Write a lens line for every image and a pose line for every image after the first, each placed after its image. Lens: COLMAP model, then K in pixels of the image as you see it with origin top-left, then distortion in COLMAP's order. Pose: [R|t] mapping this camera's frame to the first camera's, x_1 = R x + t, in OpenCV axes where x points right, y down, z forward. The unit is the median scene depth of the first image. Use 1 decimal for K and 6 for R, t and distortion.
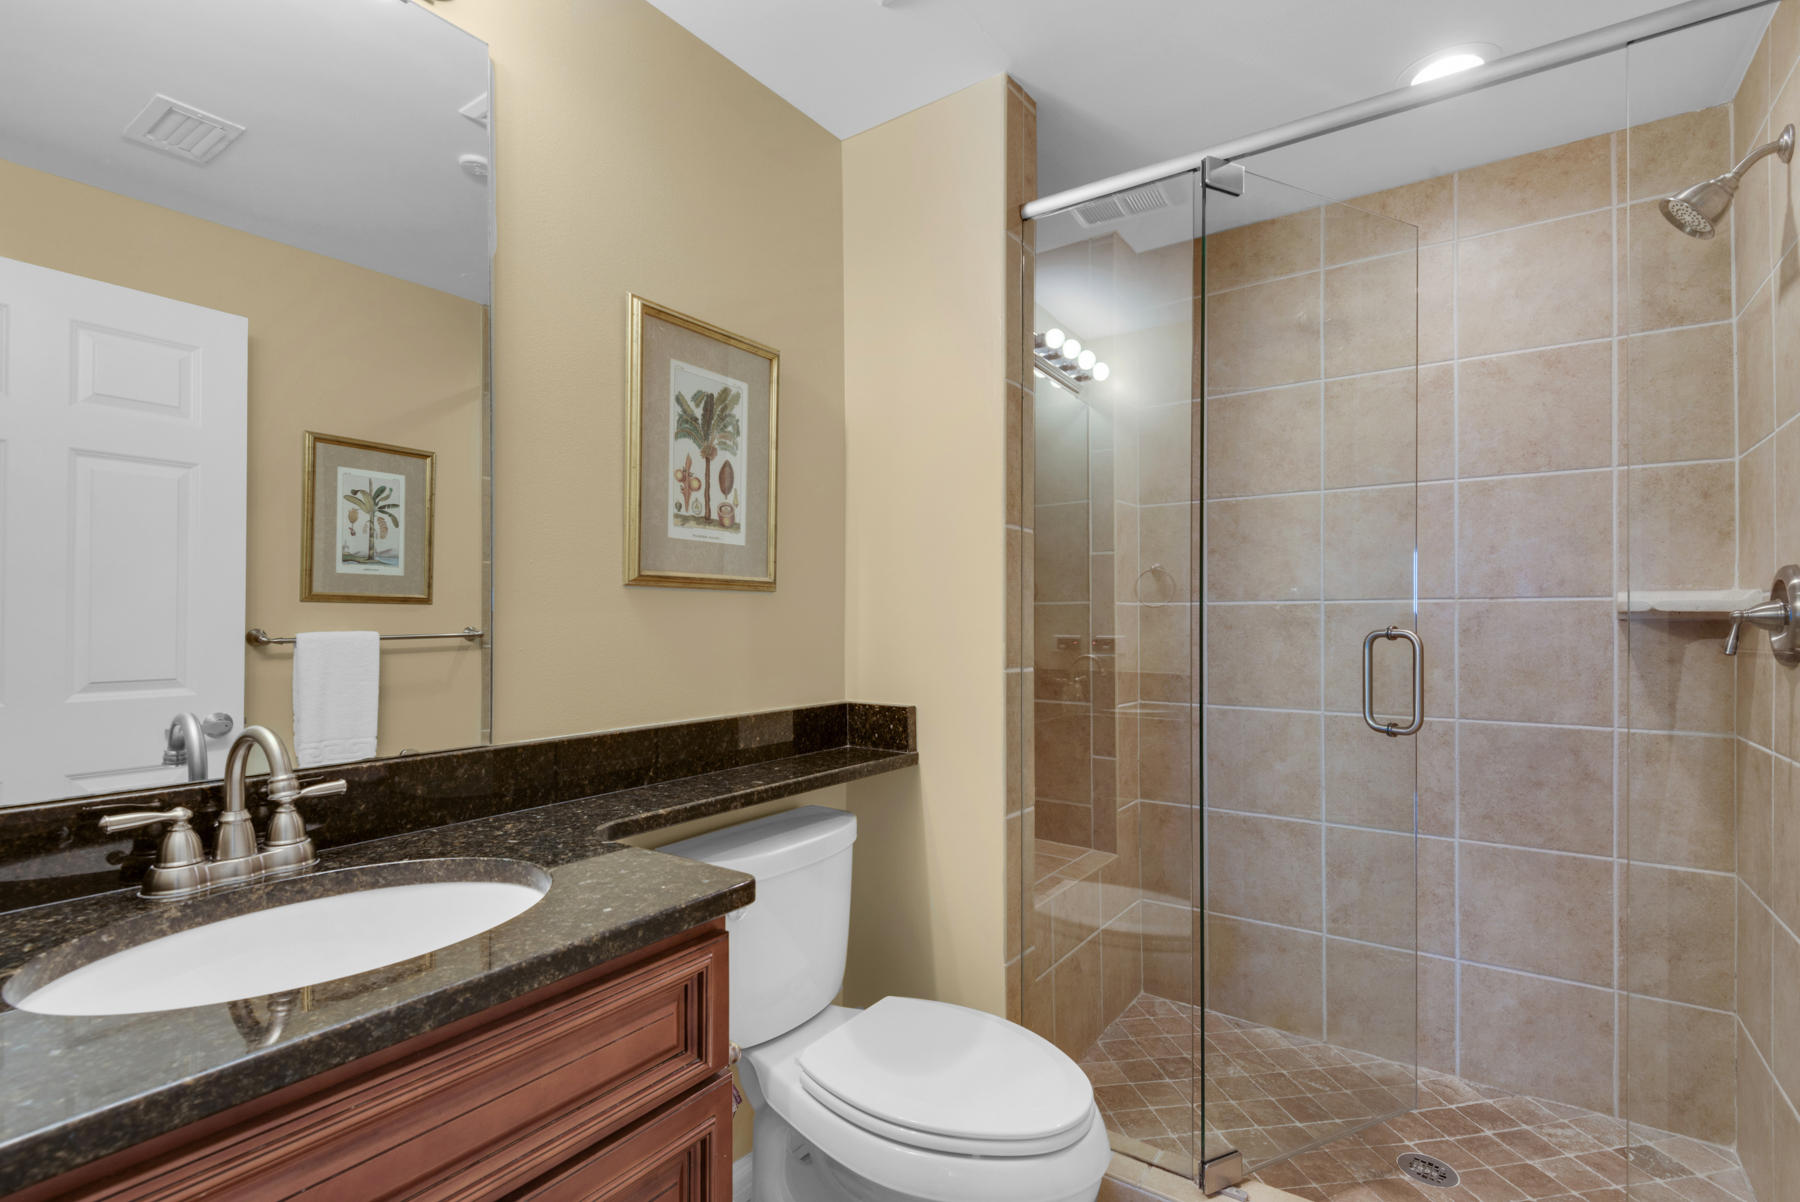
lens RADIAL K [[820.2, 0, 891.9], [0, 820.2, 617.4], [0, 0, 1]] dist [0.001406, -0.000983]
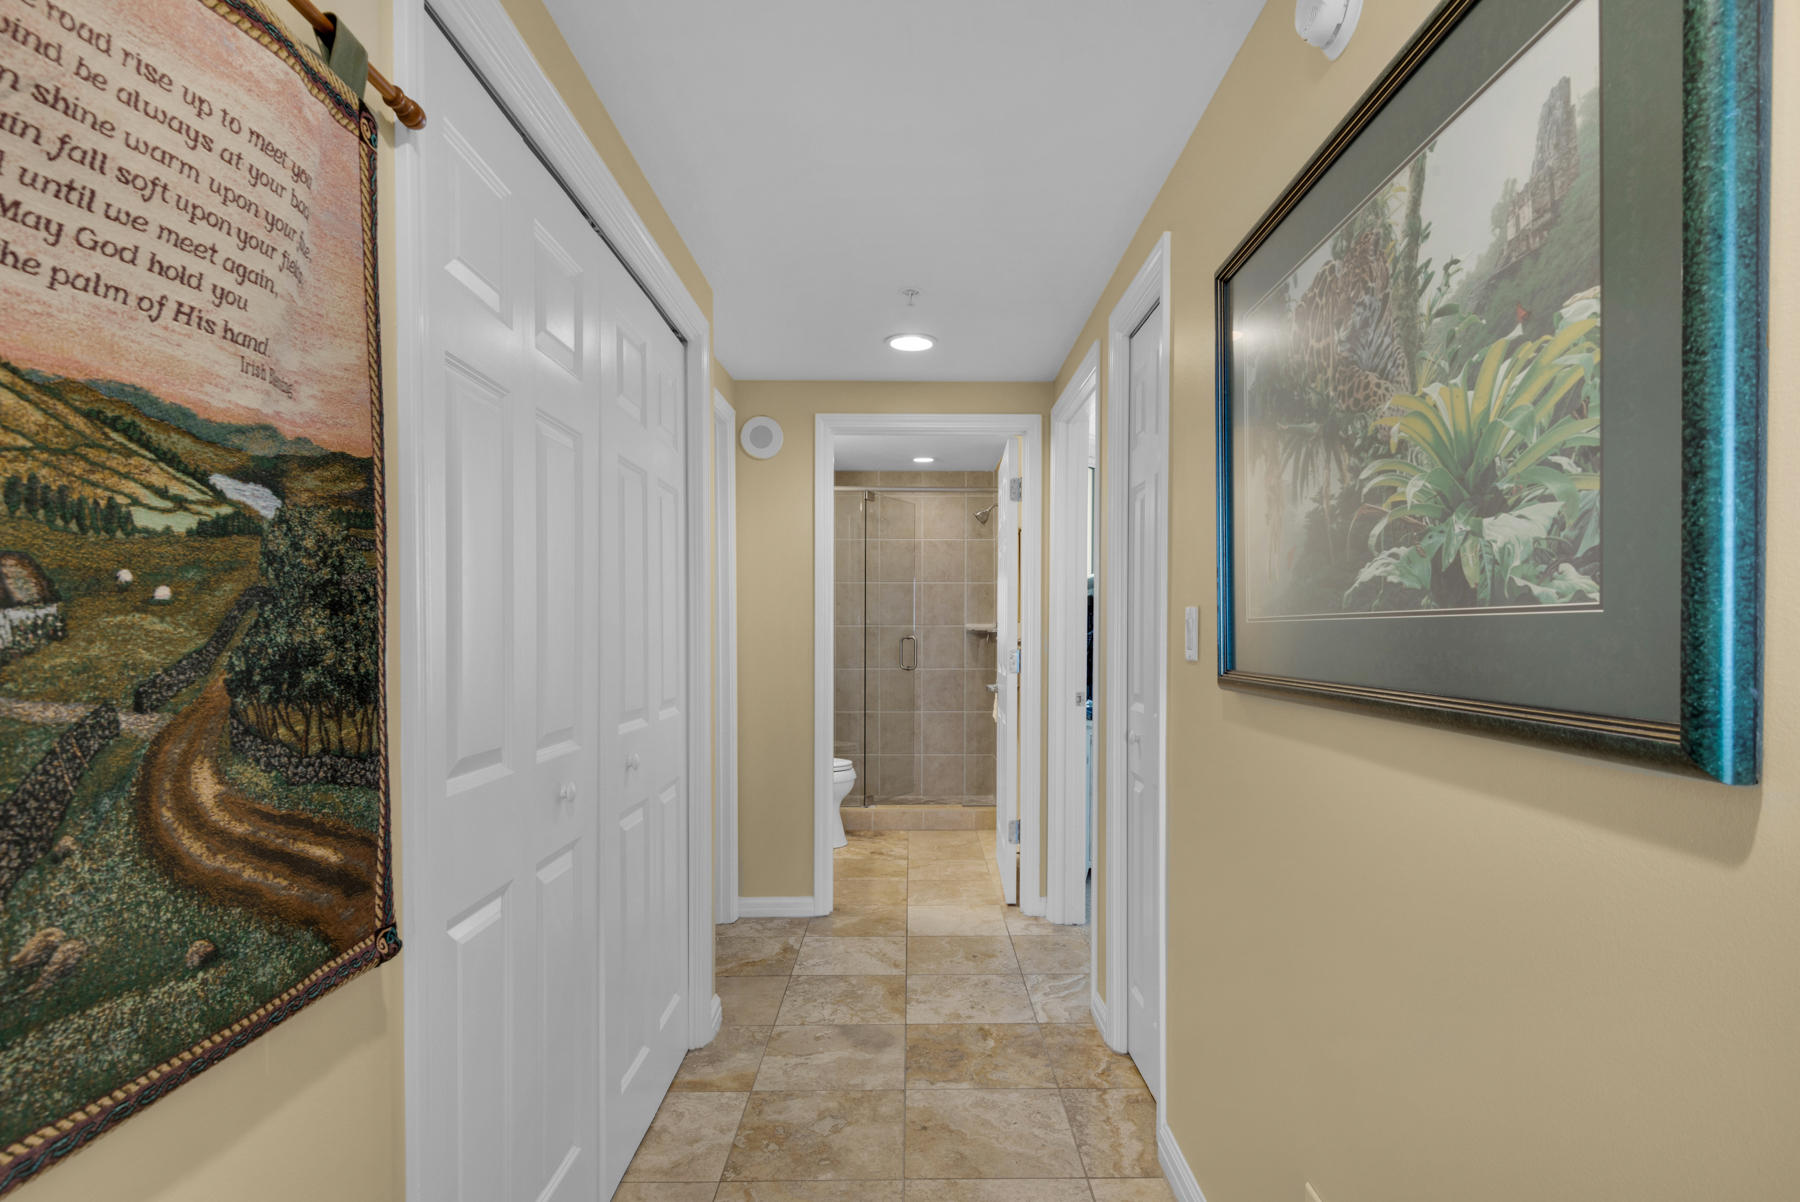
lens RADIAL K [[972.9, 0, 904.0], [0, 972.9, 620.2], [0, 0, 1]] dist [0.002208, -0.001859]
pose [[0.811707, 0.007498, 0.584017, -1.329705], [-0.005770, 0.999972, -0.004819, -0.024199], [-0.584036, 0.000541, 0.811727, -1.694744]]
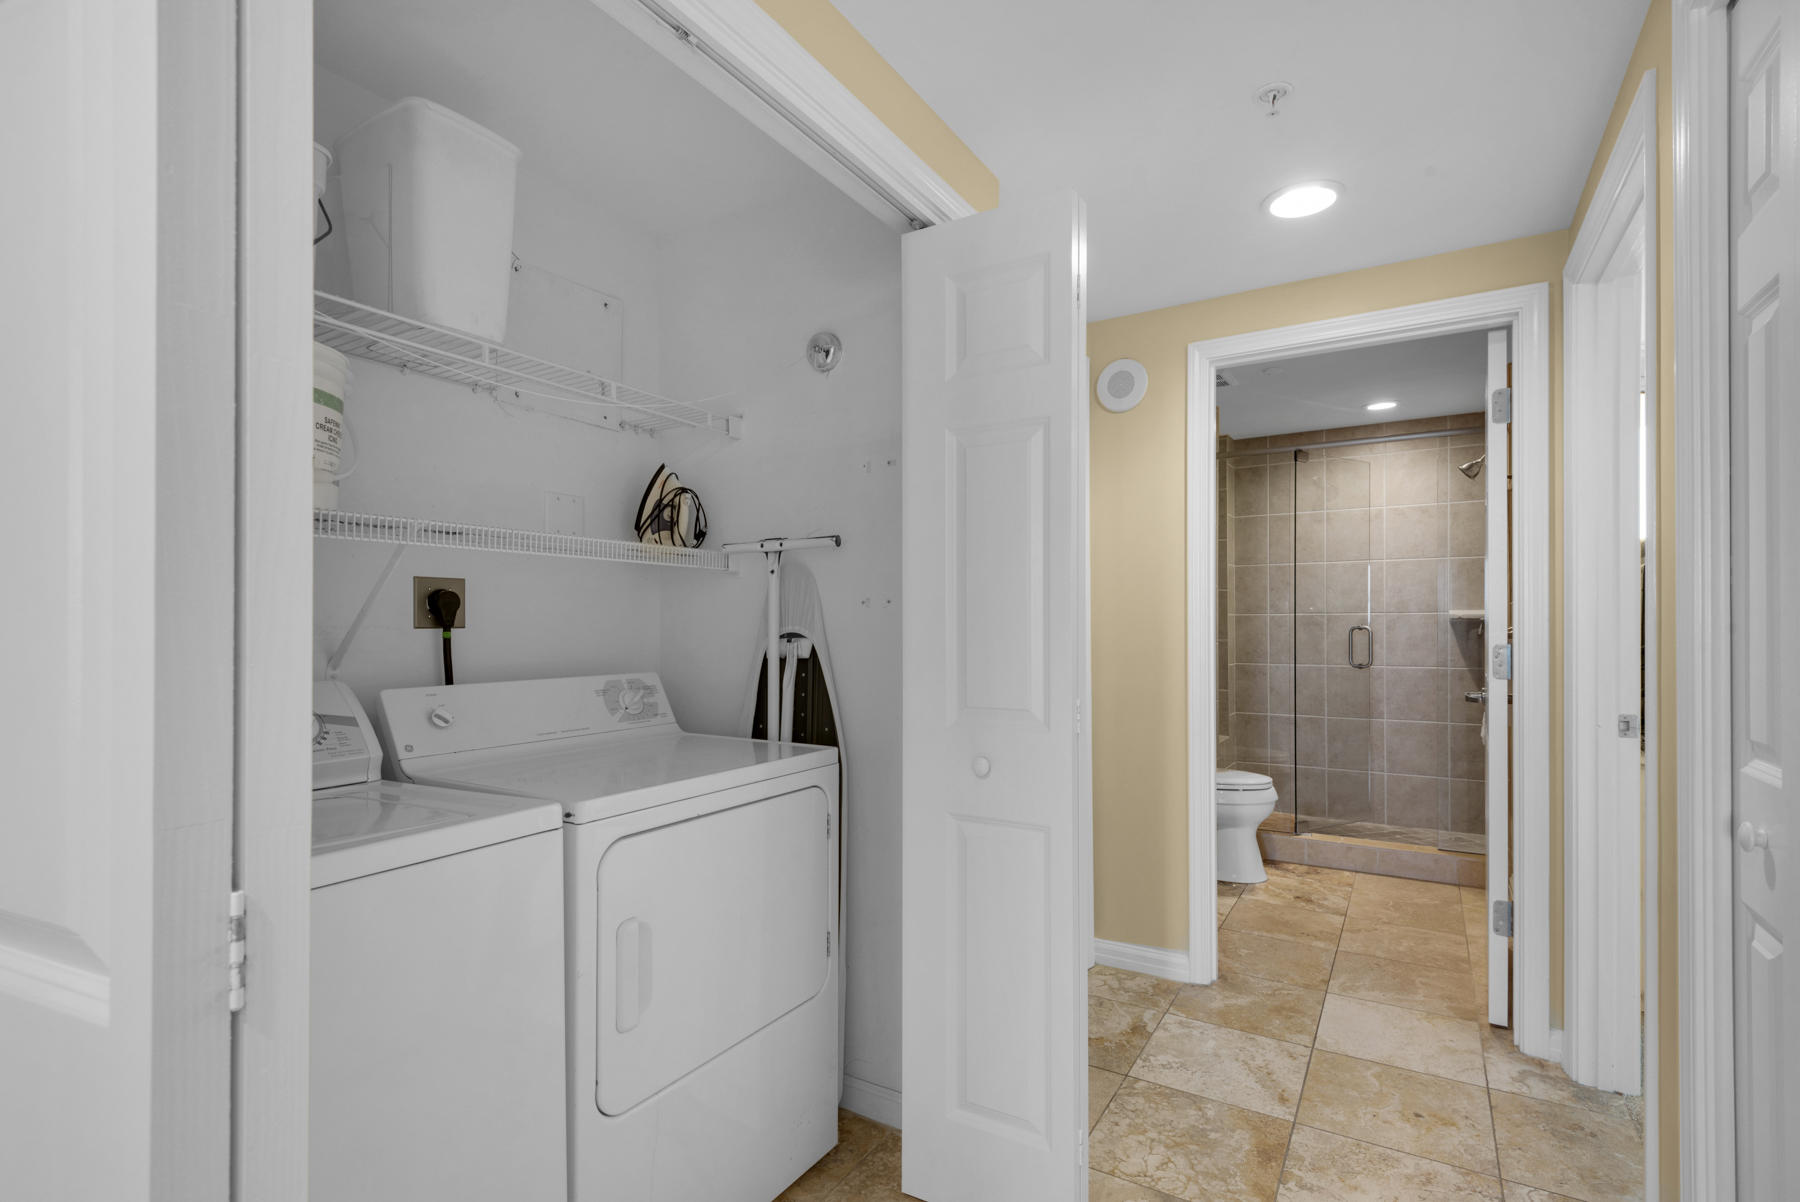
lens RADIAL K [[859.2, 0, 892.3], [0, 859.2, 616.6], [0, 0, 1]] dist [0.028540, -0.021448]
pose [[0.996652, -0.001345, 0.081754, -0.881656], [0.001505, 0.999997, -0.001892, -0.010817], [-0.081751, 0.002009, 0.996651, -1.298326]]
